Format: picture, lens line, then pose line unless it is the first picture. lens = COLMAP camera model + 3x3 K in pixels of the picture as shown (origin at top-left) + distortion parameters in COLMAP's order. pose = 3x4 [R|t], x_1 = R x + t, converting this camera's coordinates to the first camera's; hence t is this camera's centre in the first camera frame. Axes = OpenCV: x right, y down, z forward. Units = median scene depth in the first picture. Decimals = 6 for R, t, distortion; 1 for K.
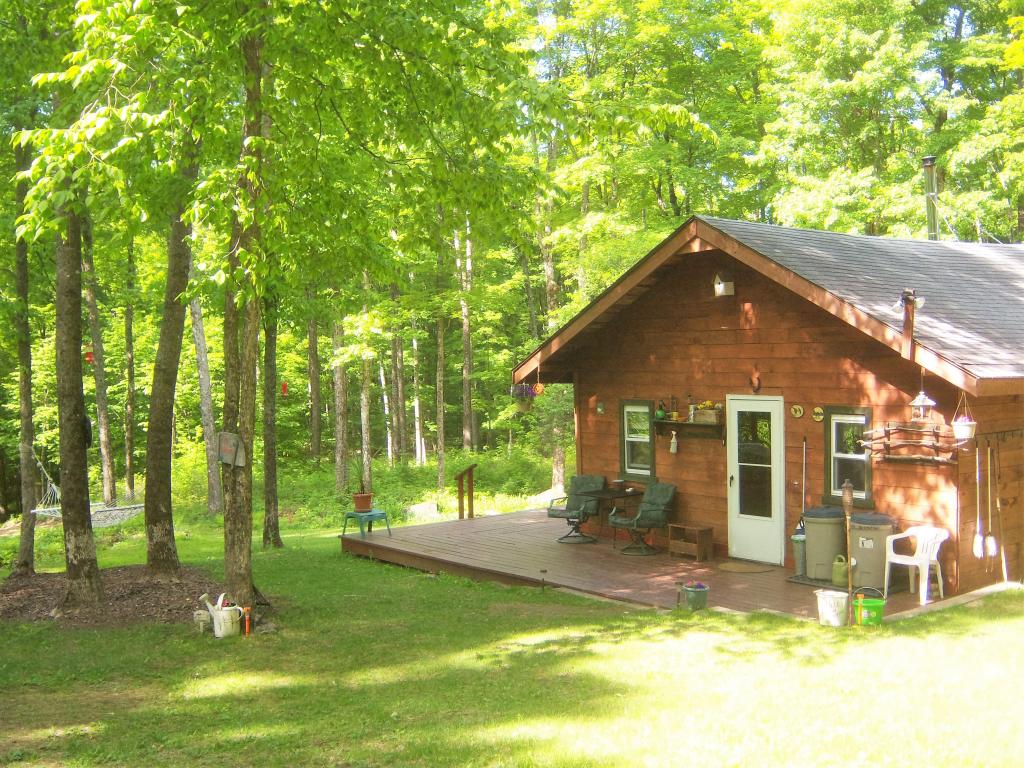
lens RADIAL K [[1103.6, 0, 512.0], [0, 1103.6, 384.0], [0, 0, 1]] dist [-0.088304, -0.004108]
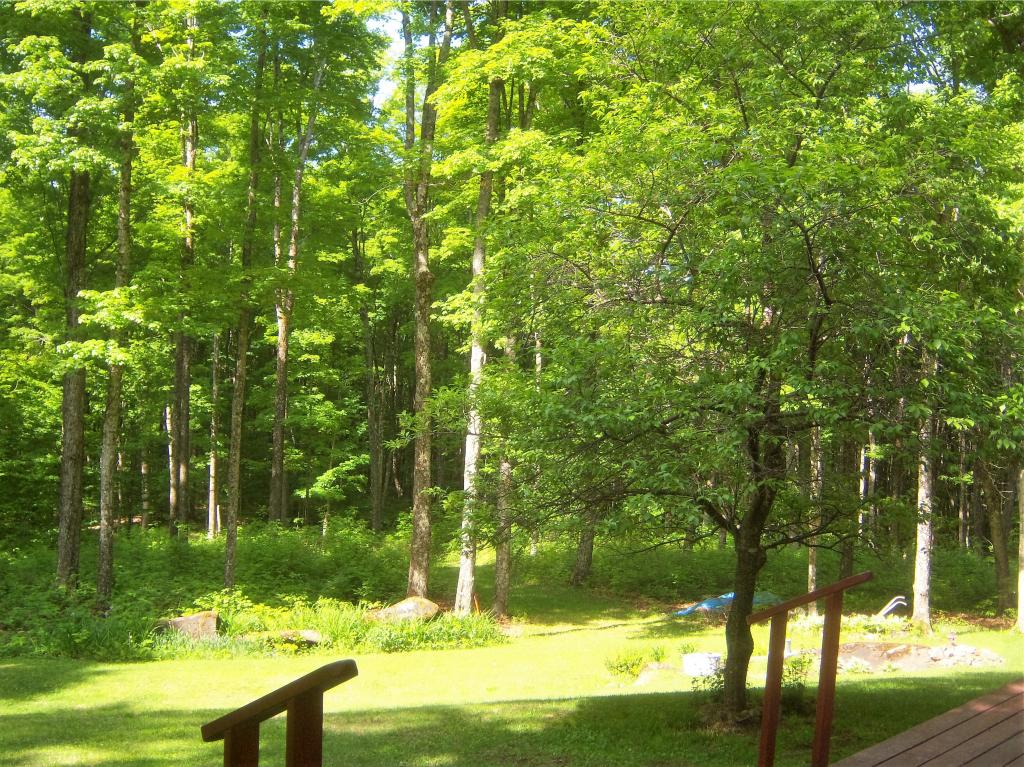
lens RADIAL K [[1103.6, 0, 512.0], [0, 1103.6, 383.5], [0, 0, 1]] dist [-0.088304, -0.004108]
pose [[0.984396, 0.059258, 0.165692, -0.017343], [-0.047352, 0.996066, -0.074909, 0.021196], [-0.169479, 0.065894, 0.983328, 0.384485]]
